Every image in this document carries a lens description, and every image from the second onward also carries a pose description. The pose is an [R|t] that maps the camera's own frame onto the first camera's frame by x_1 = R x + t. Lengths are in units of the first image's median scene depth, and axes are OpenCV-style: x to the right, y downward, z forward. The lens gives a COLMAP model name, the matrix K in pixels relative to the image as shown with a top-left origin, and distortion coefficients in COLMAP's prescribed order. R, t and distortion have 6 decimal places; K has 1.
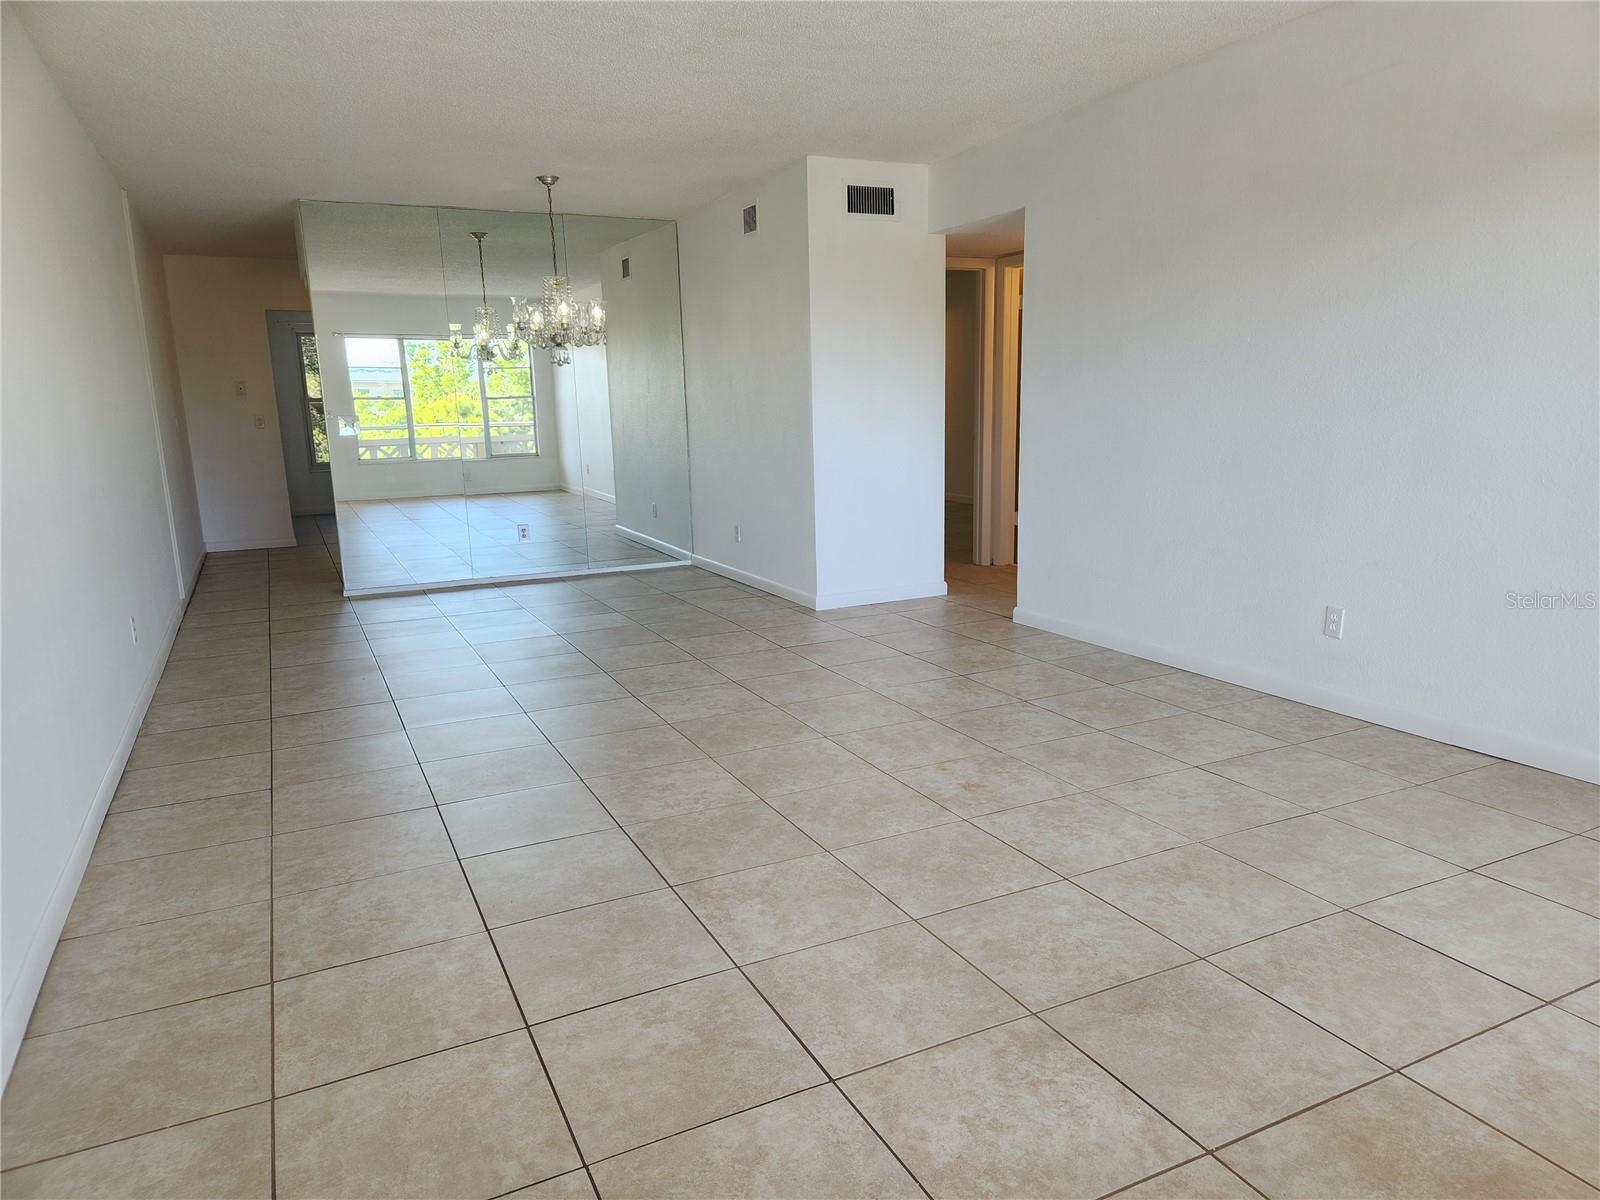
lens RADIAL K [[1062.0, 0, 797.5], [0, 1062.0, 604.5], [0, 0, 1]] dist [0.077455, -0.067467]
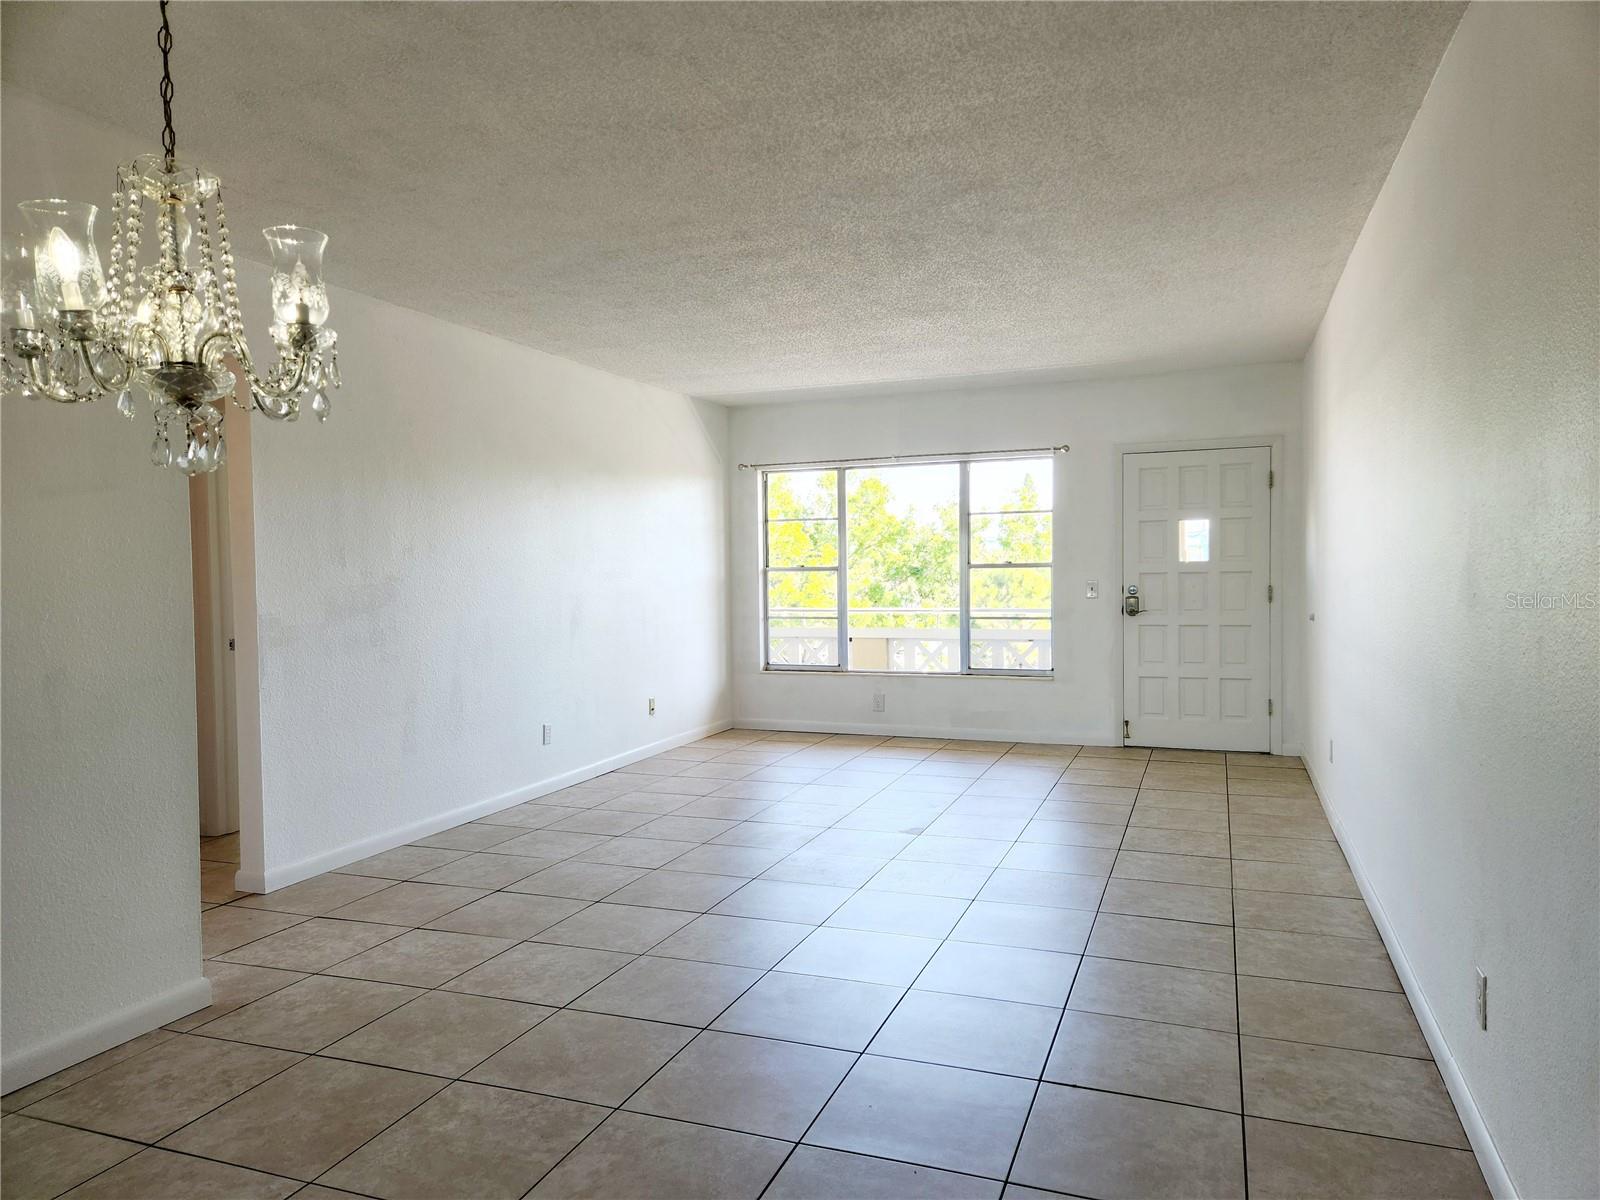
lens RADIAL K [[1062.0, 0, 797.5], [0, 1062.0, 604.5], [0, 0, 1]] dist [0.077455, -0.067467]
pose [[-0.678819, 0.009053, 0.734250, -0.899567], [0.170572, 0.974517, 0.145680, -0.338194], [-0.714220, 0.224133, -0.663065, 1.783778]]
